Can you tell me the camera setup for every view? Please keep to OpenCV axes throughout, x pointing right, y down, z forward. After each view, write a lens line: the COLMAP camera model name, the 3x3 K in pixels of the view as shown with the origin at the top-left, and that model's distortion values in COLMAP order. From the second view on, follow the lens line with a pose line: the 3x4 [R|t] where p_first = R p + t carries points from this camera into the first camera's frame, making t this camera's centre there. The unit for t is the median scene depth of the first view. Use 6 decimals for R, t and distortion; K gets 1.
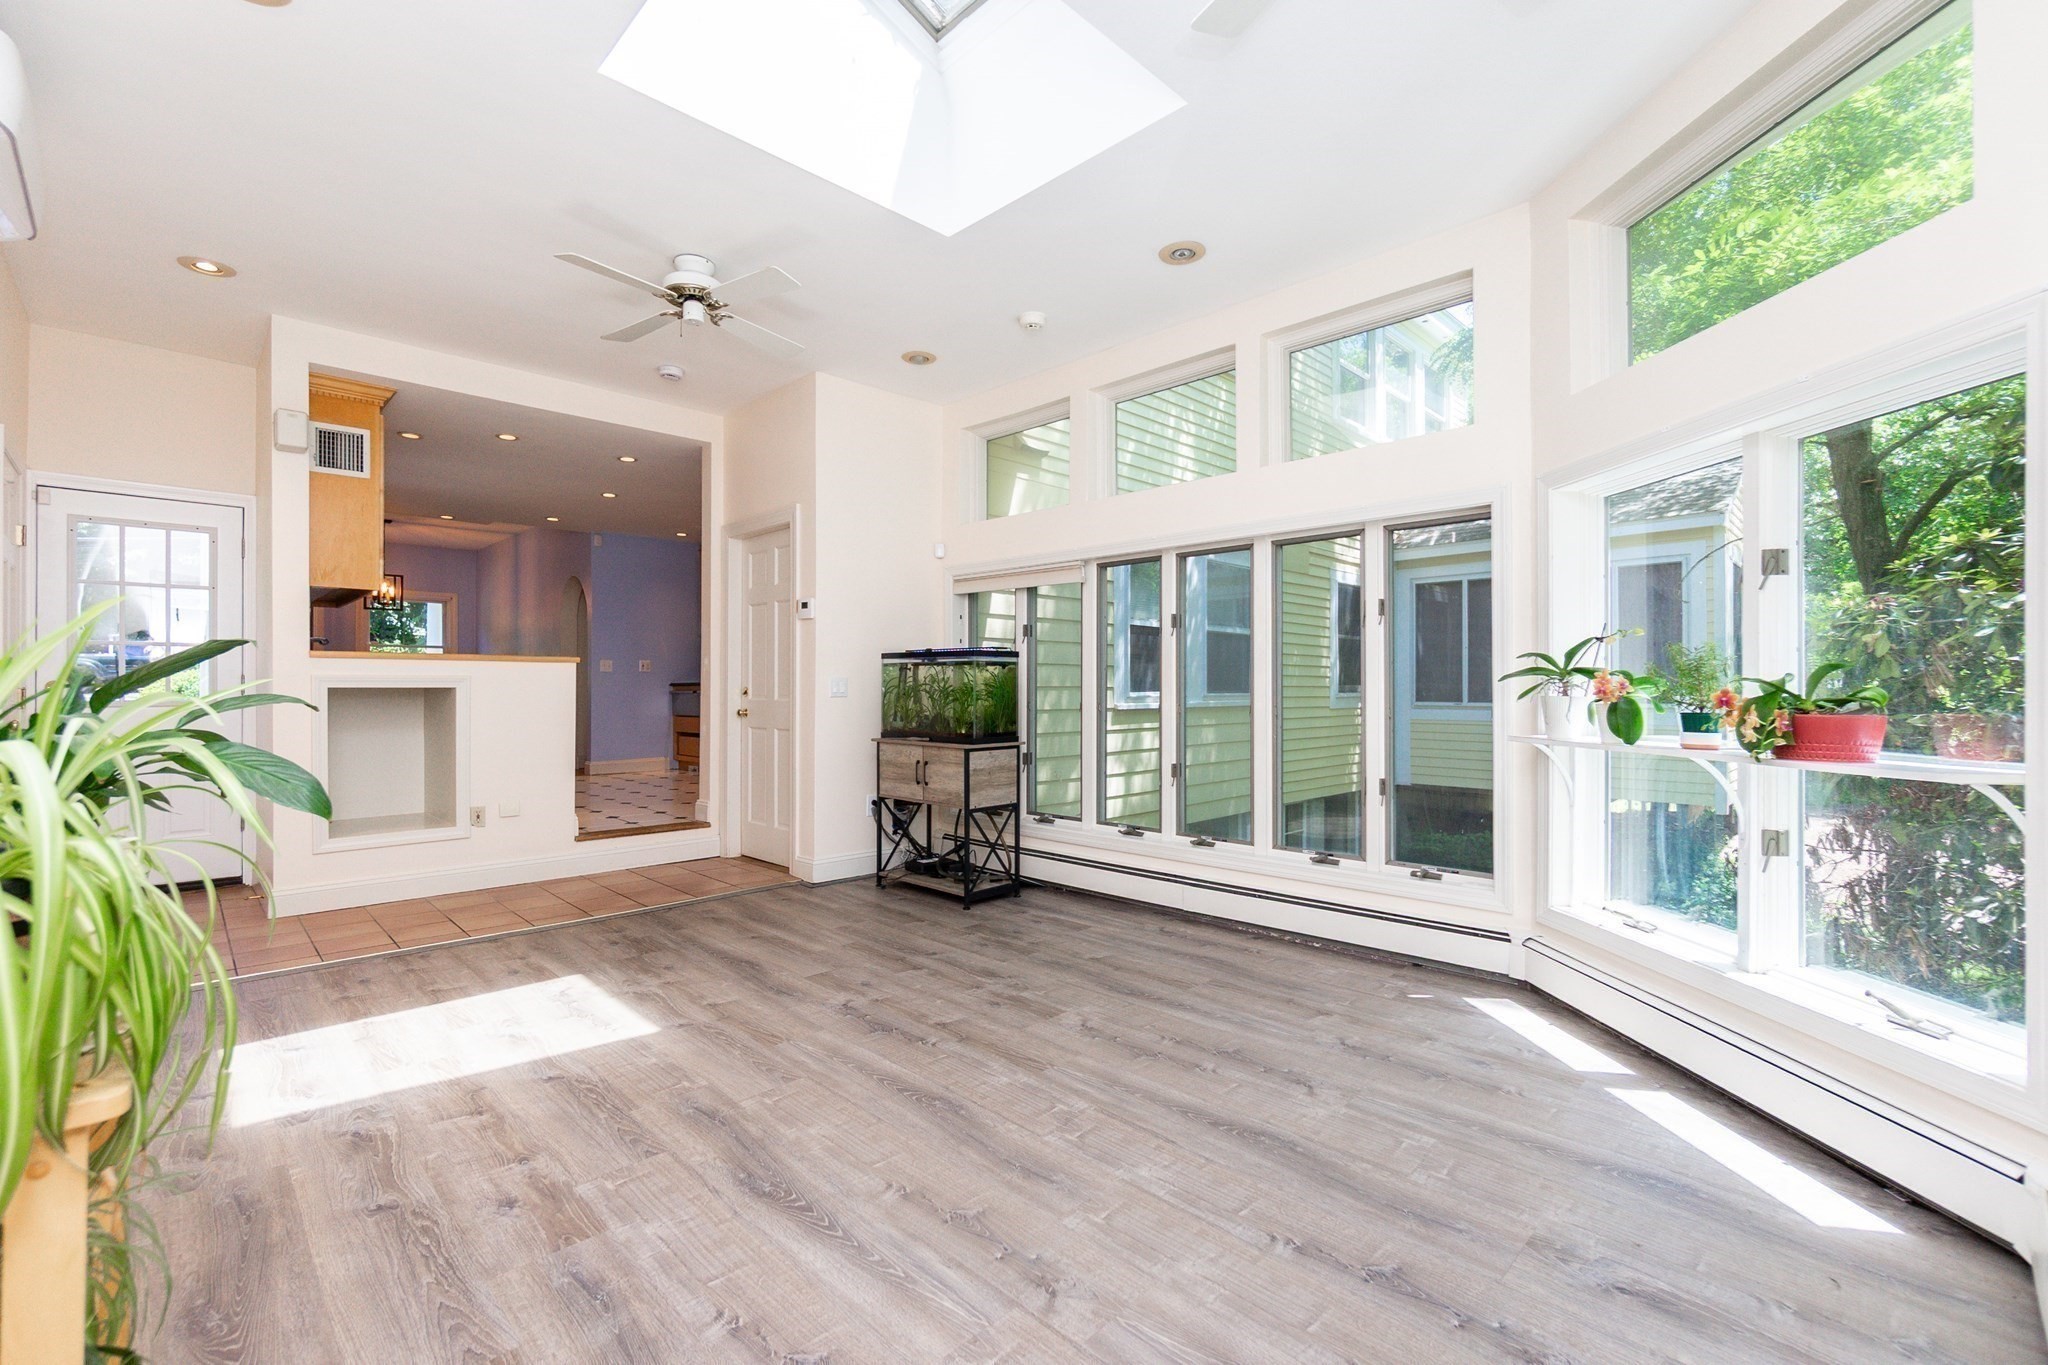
lens RADIAL K [[883.1, 0, 1039.4], [0, 883.1, 677.8], [0, 0, 1]] dist [0.000602, -0.000054]
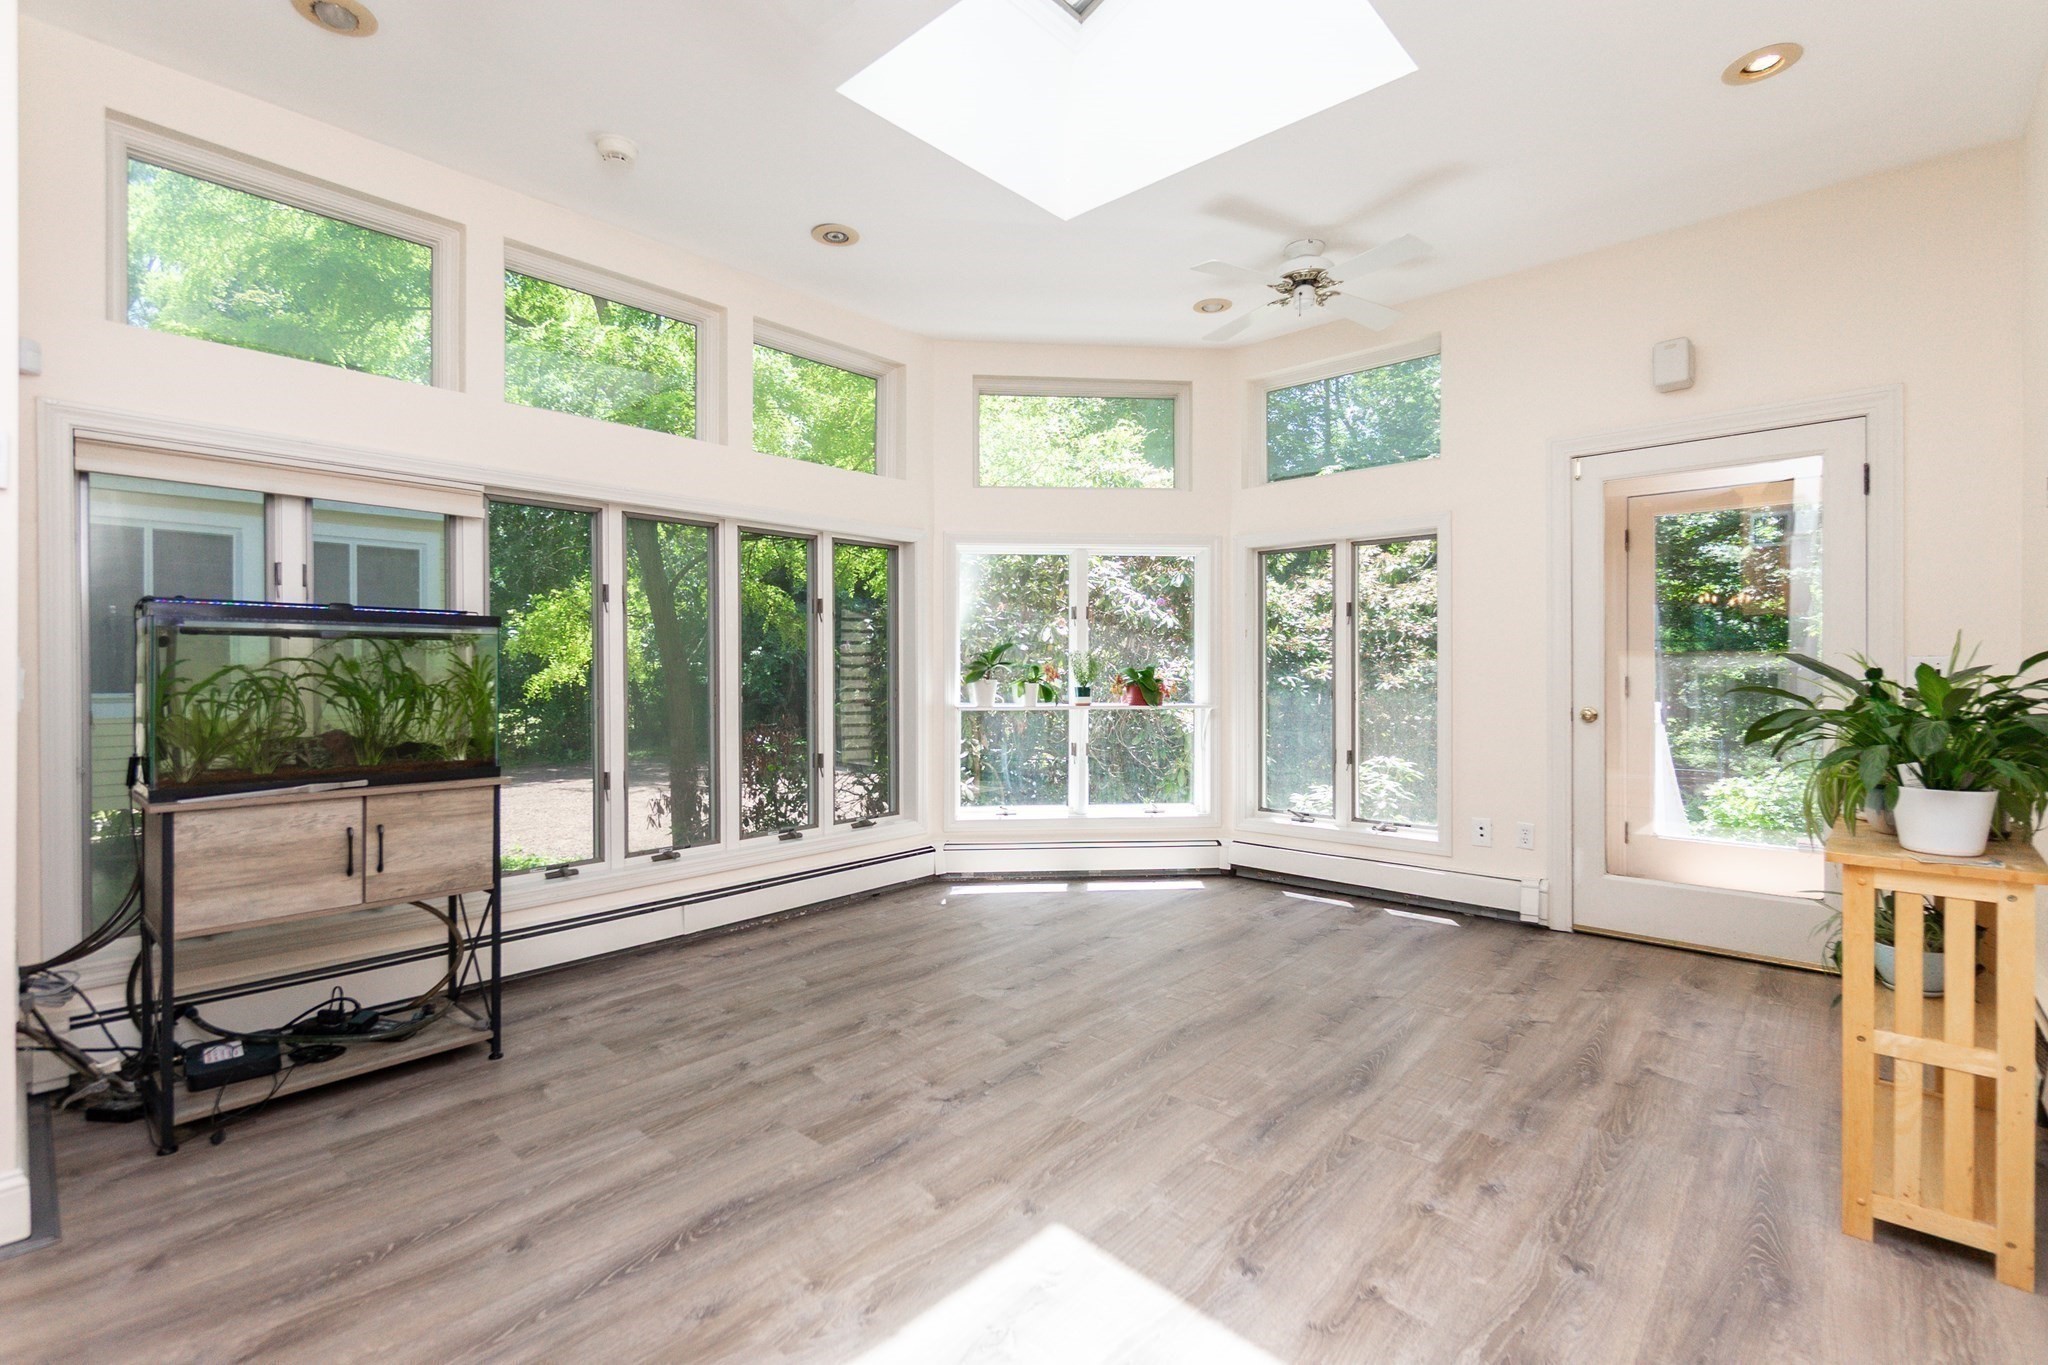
lens RADIAL K [[883.1, 0, 1039.4], [0, 883.1, 677.8], [0, 0, 1]] dist [0.000602, -0.000054]
pose [[-0.041735, -0.008513, 0.999092, -0.889542], [-0.010723, 0.999910, 0.008072, 0.004248], [-0.999071, -0.010376, -0.041822, 0.877500]]
